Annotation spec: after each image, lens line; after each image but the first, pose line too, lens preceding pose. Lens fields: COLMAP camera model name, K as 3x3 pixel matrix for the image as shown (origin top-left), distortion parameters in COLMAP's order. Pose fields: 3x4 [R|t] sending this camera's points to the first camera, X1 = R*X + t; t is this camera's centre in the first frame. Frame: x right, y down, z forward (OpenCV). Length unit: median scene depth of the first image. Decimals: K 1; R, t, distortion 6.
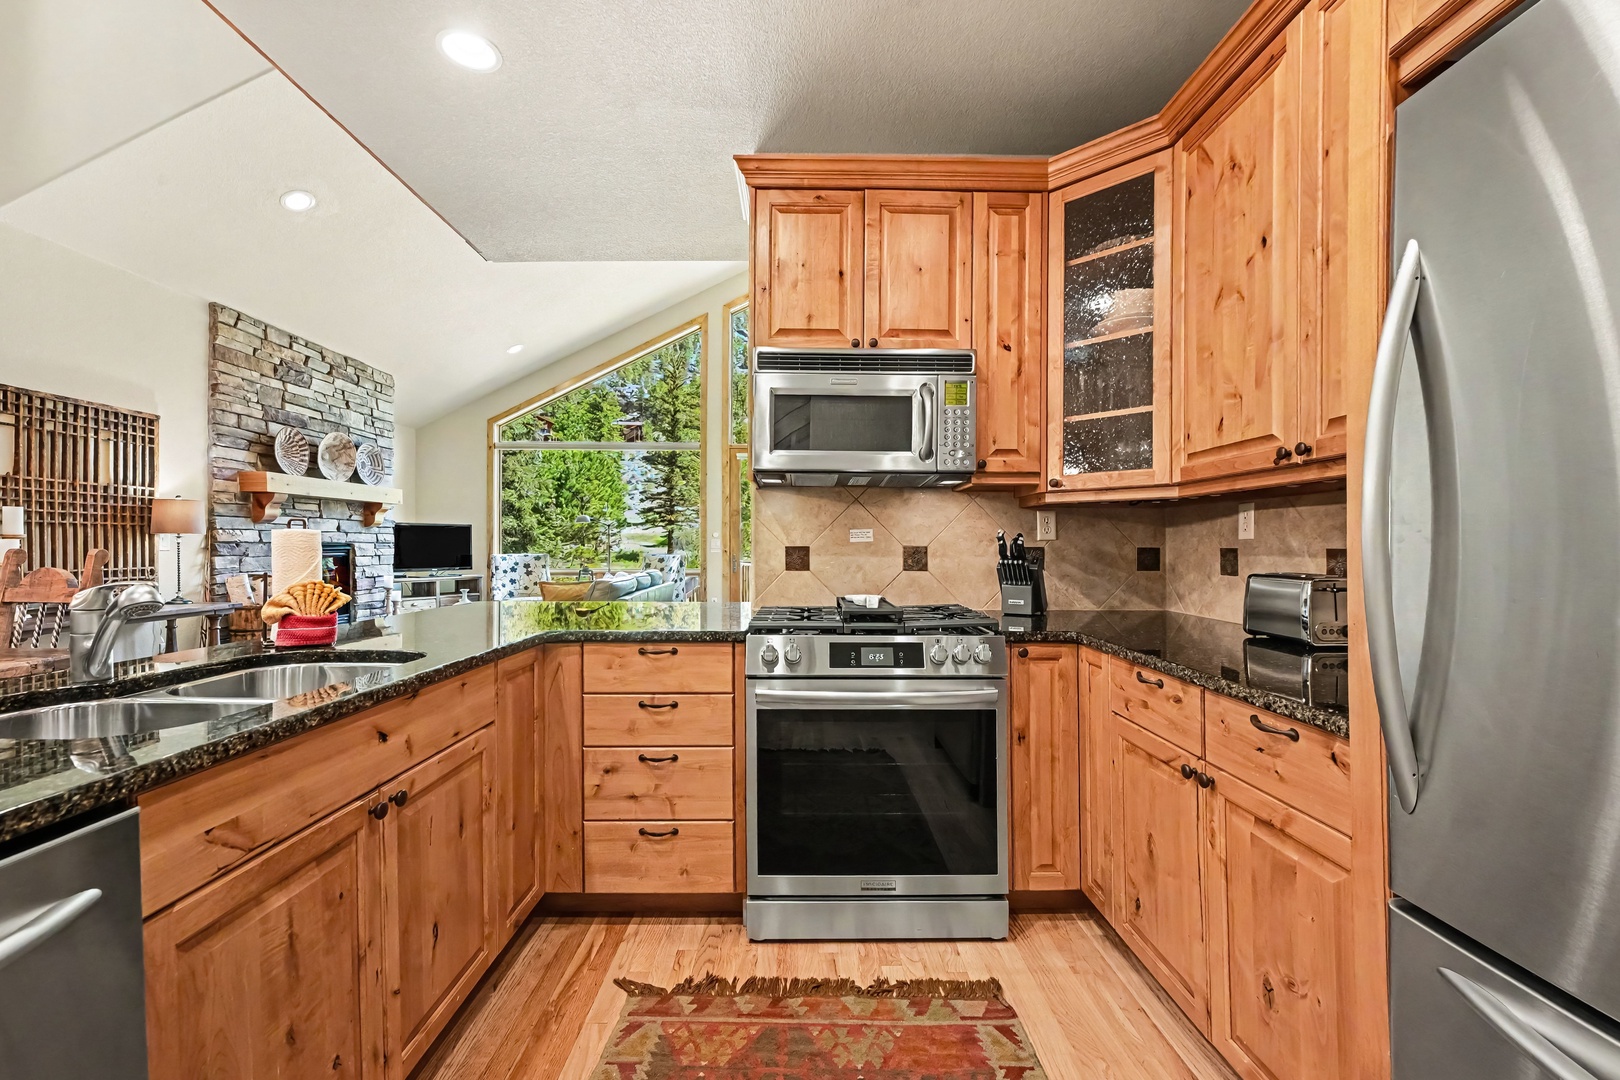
lens RADIAL K [[666.6, 0, 810.5], [0, 666.6, 562.0], [0, 0, 1]] dist [-0.002529, -0.006655]
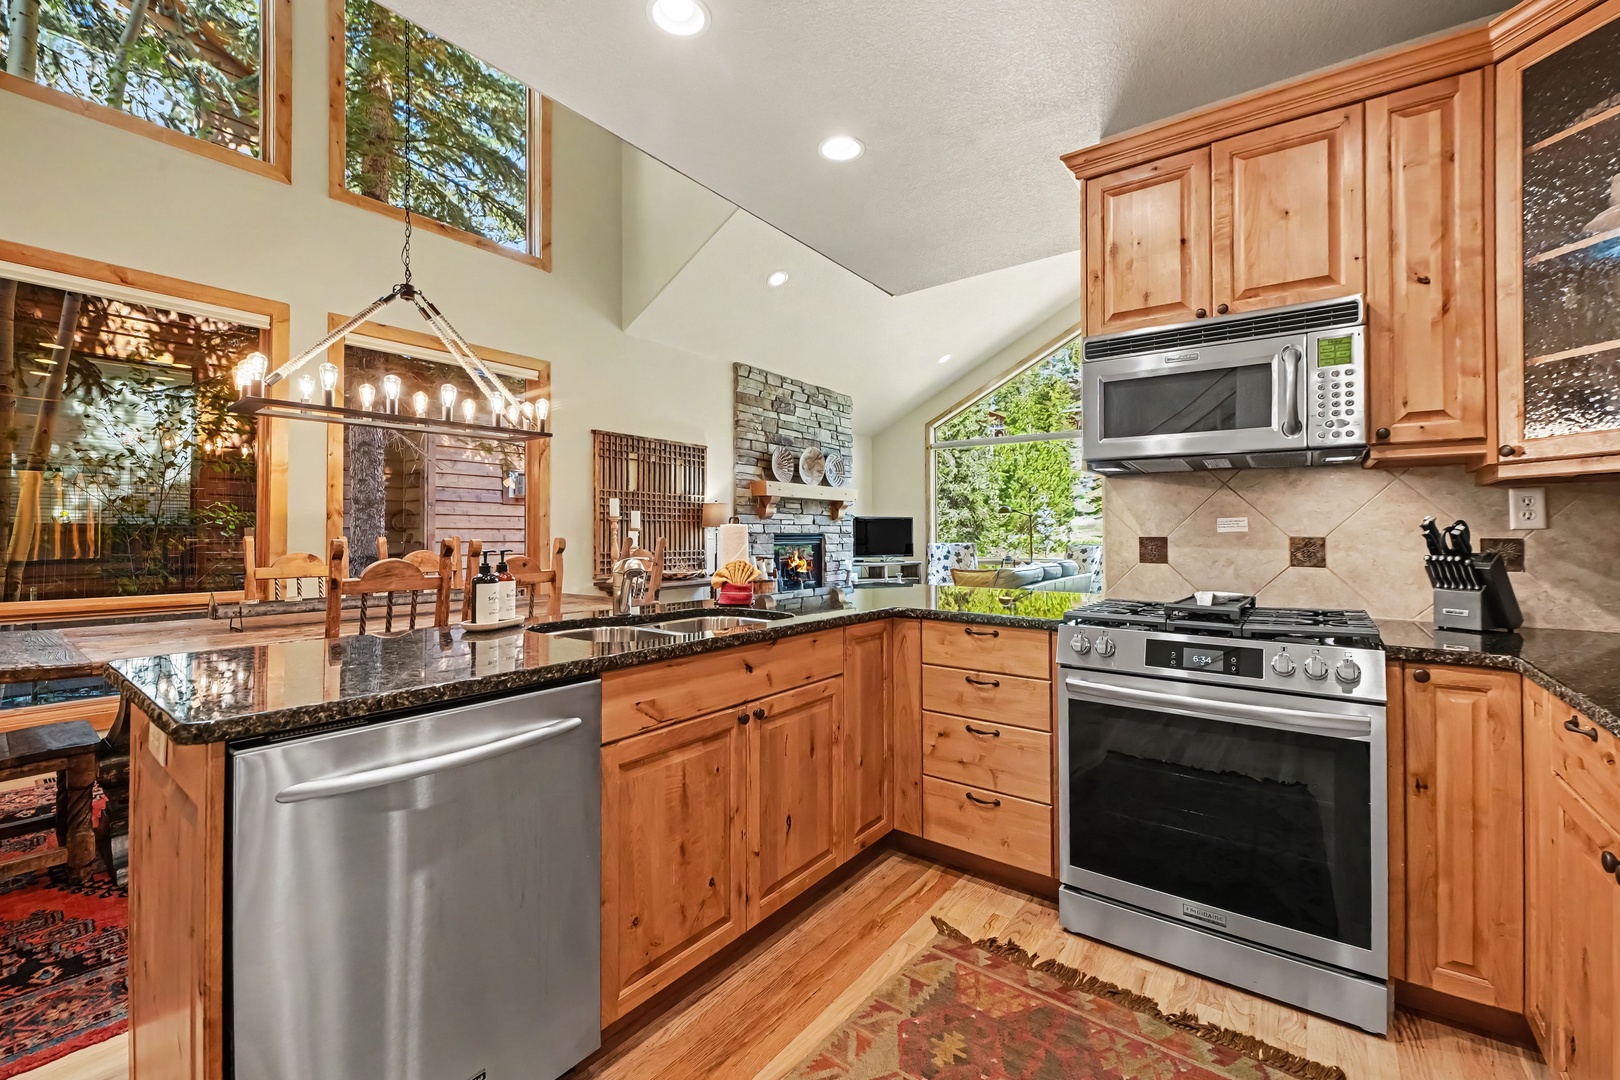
lens RADIAL K [[668.2, 0, 810.0], [0, 668.2, 540.0], [0, 0, 1]] dist [-0.000010, -0.008207]
pose [[0.788591, 0.005346, -0.614895, 0.214937], [-0.016578, 0.999784, -0.012568, 0.000640], [0.614695, 0.020104, 0.788509, -0.039477]]
